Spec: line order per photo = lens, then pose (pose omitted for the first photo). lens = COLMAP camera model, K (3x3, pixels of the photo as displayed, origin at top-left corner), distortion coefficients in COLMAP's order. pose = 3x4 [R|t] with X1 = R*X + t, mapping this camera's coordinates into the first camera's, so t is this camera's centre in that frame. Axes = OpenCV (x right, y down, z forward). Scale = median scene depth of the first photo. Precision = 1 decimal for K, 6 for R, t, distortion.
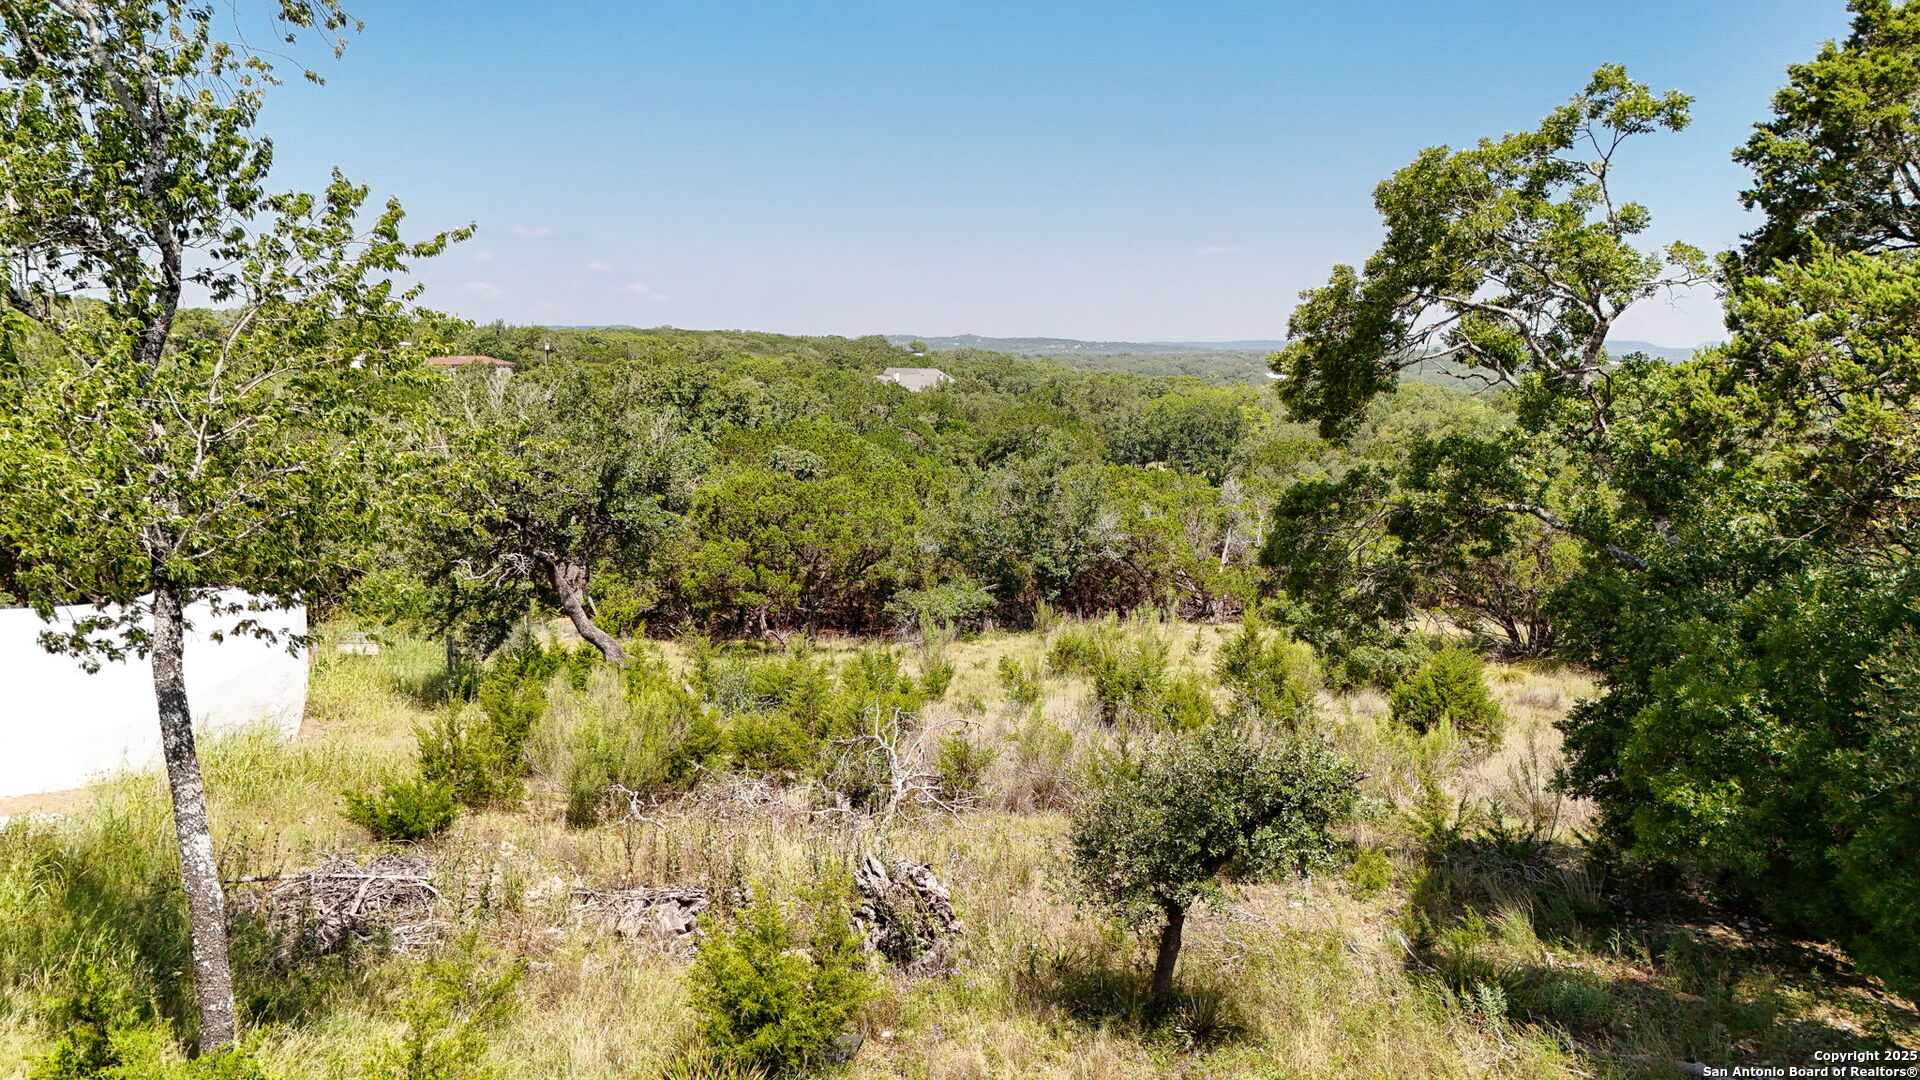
lens RADIAL K [[1419.7, 0, 906.4], [0, 1419.7, 539.5], [0, 0, 1]] dist [0.000720, -0.005553]
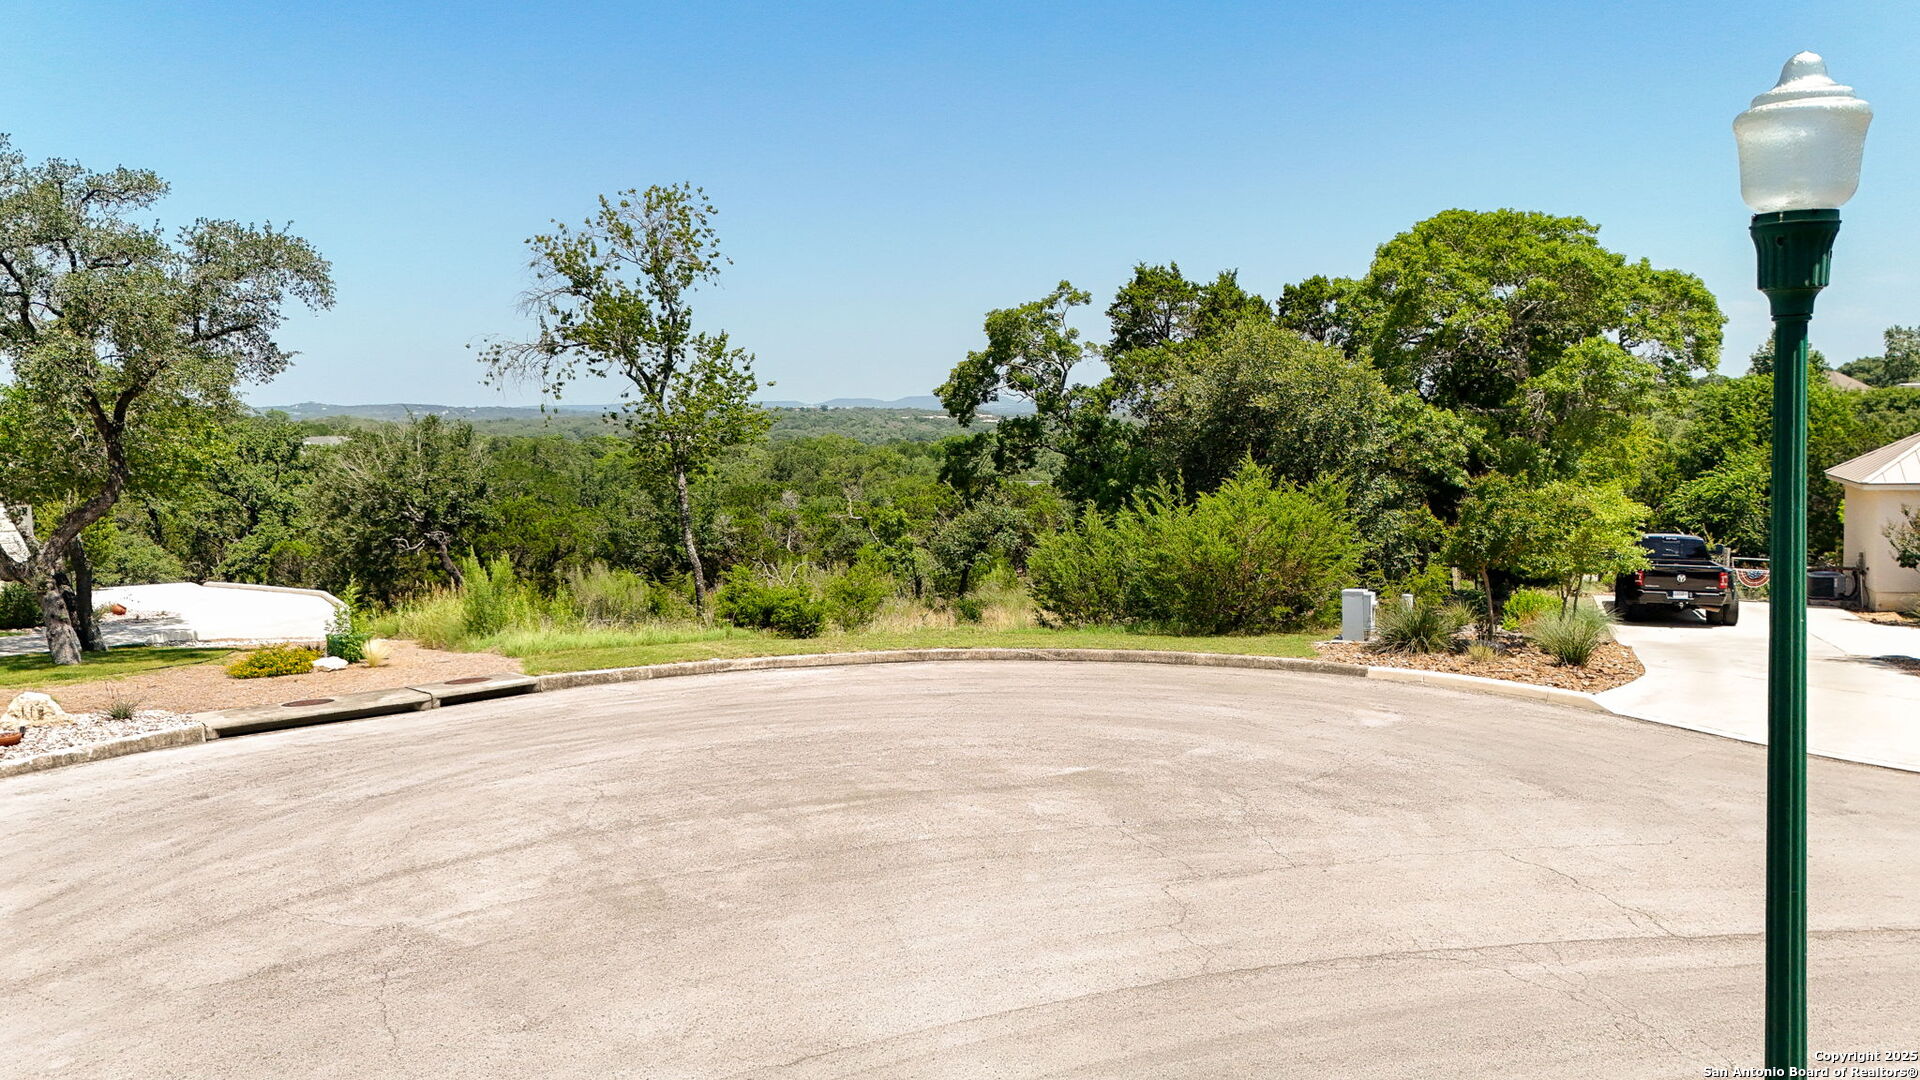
lens RADIAL K [[1470.8, 0, 960.0], [0, 1470.8, 540.0], [0, 0, 1]] dist [0.057633, -0.032507]
pose [[0.905044, -0.063149, 0.420605, -0.776038], [0.081819, 0.996295, -0.026474, 0.193536], [-0.417375, 0.058374, 0.906858, -1.246895]]
